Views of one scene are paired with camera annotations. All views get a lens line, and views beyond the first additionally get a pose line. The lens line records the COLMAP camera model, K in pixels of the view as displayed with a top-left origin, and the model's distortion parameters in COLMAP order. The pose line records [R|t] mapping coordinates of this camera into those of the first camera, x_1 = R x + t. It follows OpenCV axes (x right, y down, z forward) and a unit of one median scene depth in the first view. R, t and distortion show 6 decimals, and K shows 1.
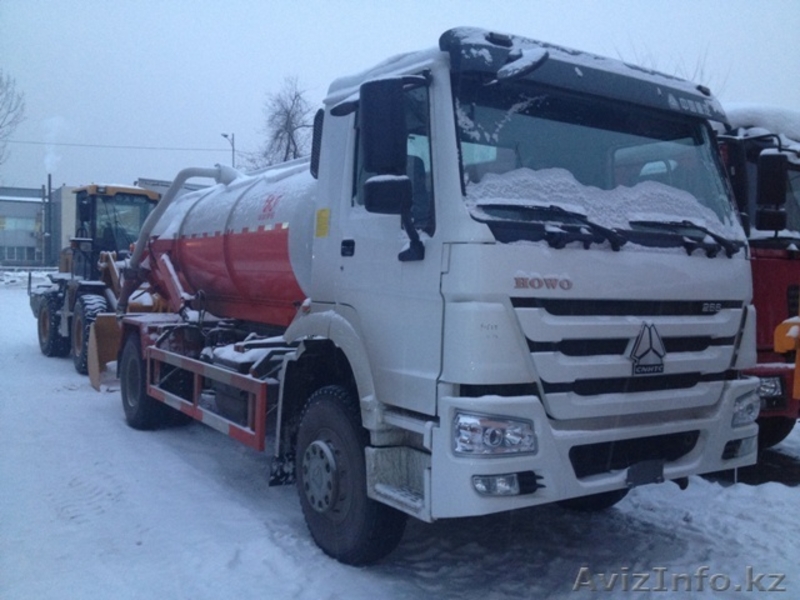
lens RADIAL K [[751.2, 0, 400.0], [0, 751.2, 300.0], [0, 0, 1]] dist [0.137983, -0.284355]
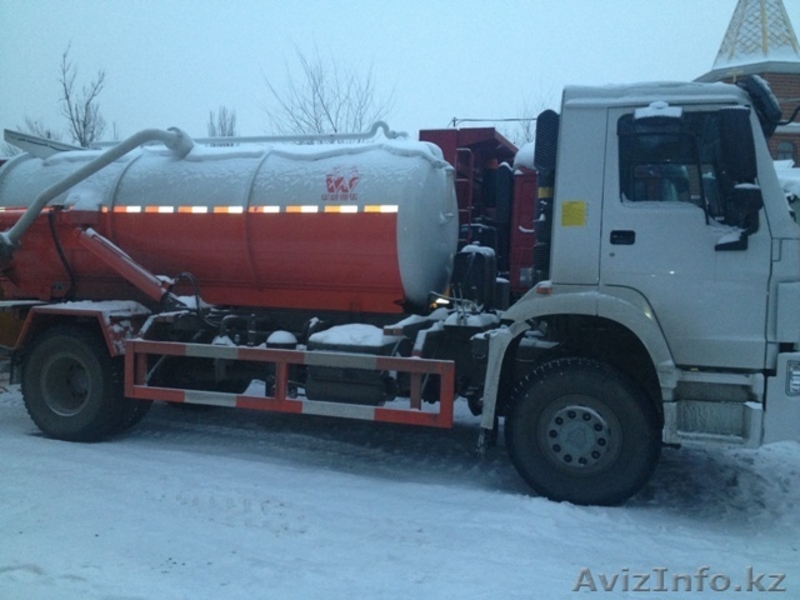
lens RADIAL K [[751.2, 0, 400.0], [0, 751.2, 300.0], [0, 0, 1]] dist [0.137983, -0.284355]
pose [[0.793253, -0.019094, 0.608593, -1.033187], [0.005362, 0.999688, 0.024376, -0.002379], [-0.608869, -0.016073, 0.793108, 0.265699]]
